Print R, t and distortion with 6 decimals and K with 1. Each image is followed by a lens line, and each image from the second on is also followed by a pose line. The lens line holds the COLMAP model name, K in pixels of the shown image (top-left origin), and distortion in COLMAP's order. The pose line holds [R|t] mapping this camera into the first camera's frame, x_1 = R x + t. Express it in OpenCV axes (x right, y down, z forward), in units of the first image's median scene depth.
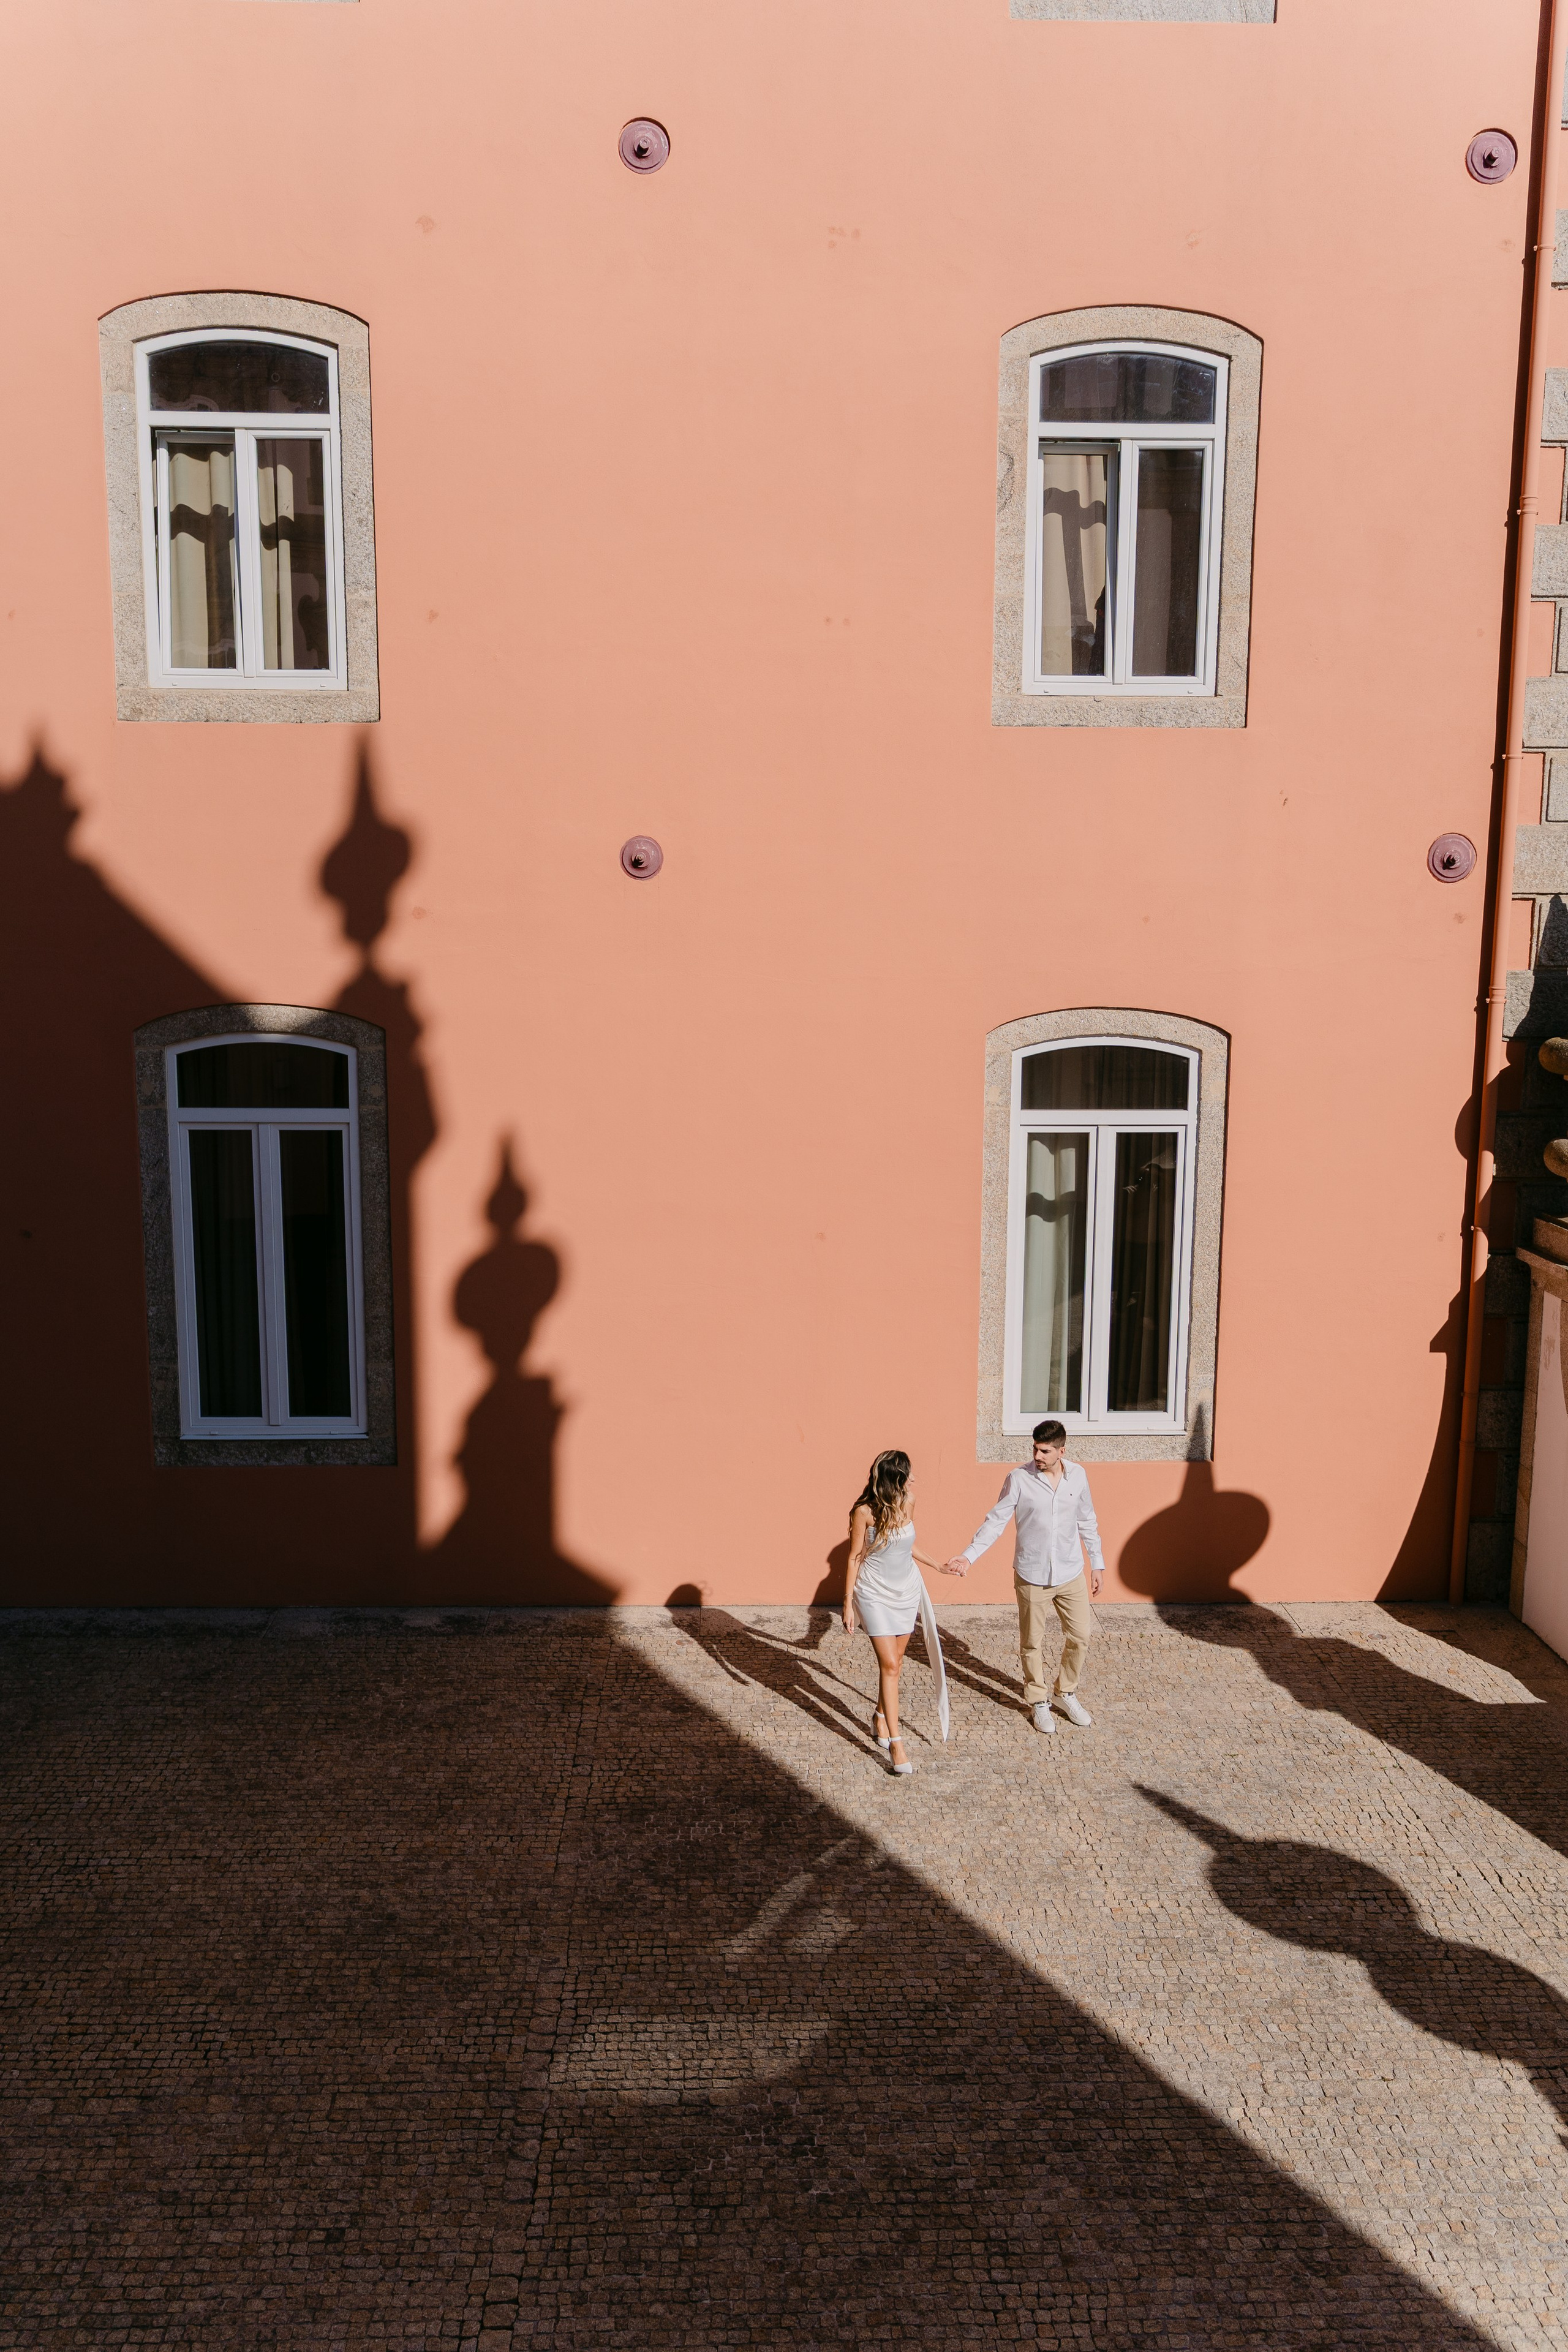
lens RADIAL K [[1950.8, 0, 777.5], [0, 1950.8, 1175.3], [0, 0, 1]] dist [0.008636, -0.000577]
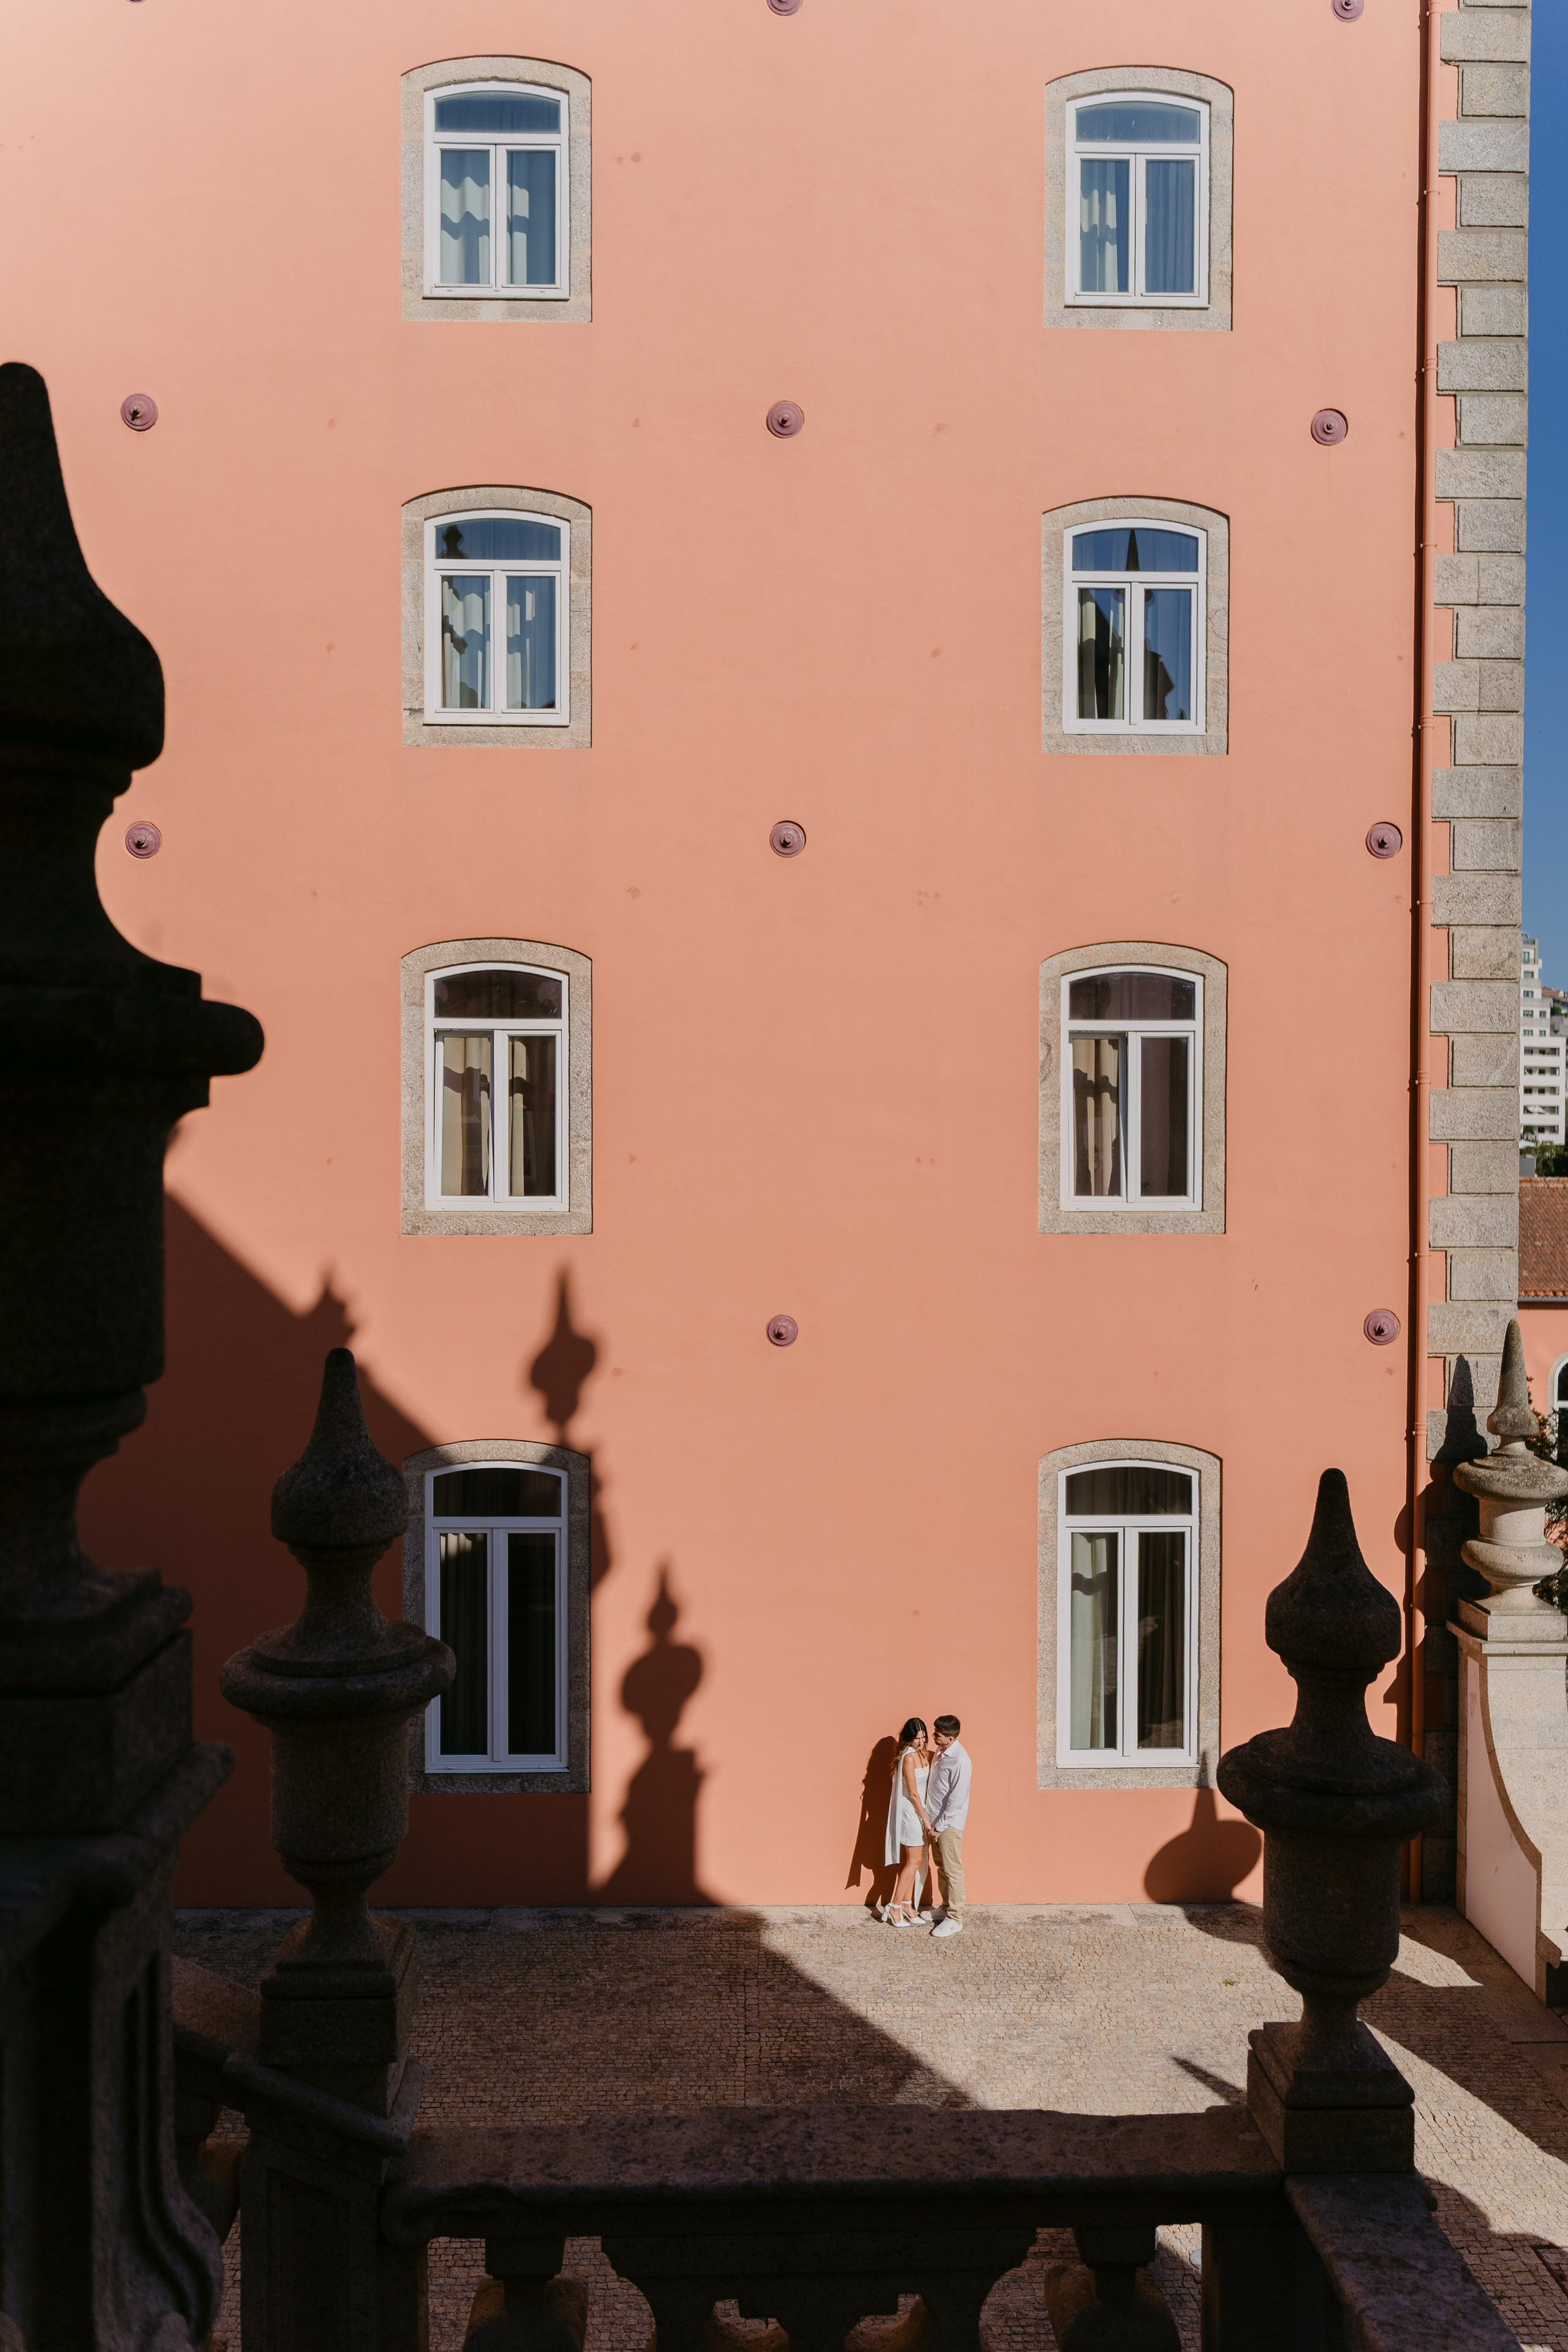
lens RADIAL K [[1909.1, 0, 791.6], [0, 1909.1, 1182.2], [0, 0, 1]] dist [0.007251, -0.004522]
pose [[0.999980, -0.003321, -0.005403, -0.055625], [0.002557, 0.990758, -0.135616, -0.085133], [0.005804, 0.135600, 0.990747, -0.327683]]
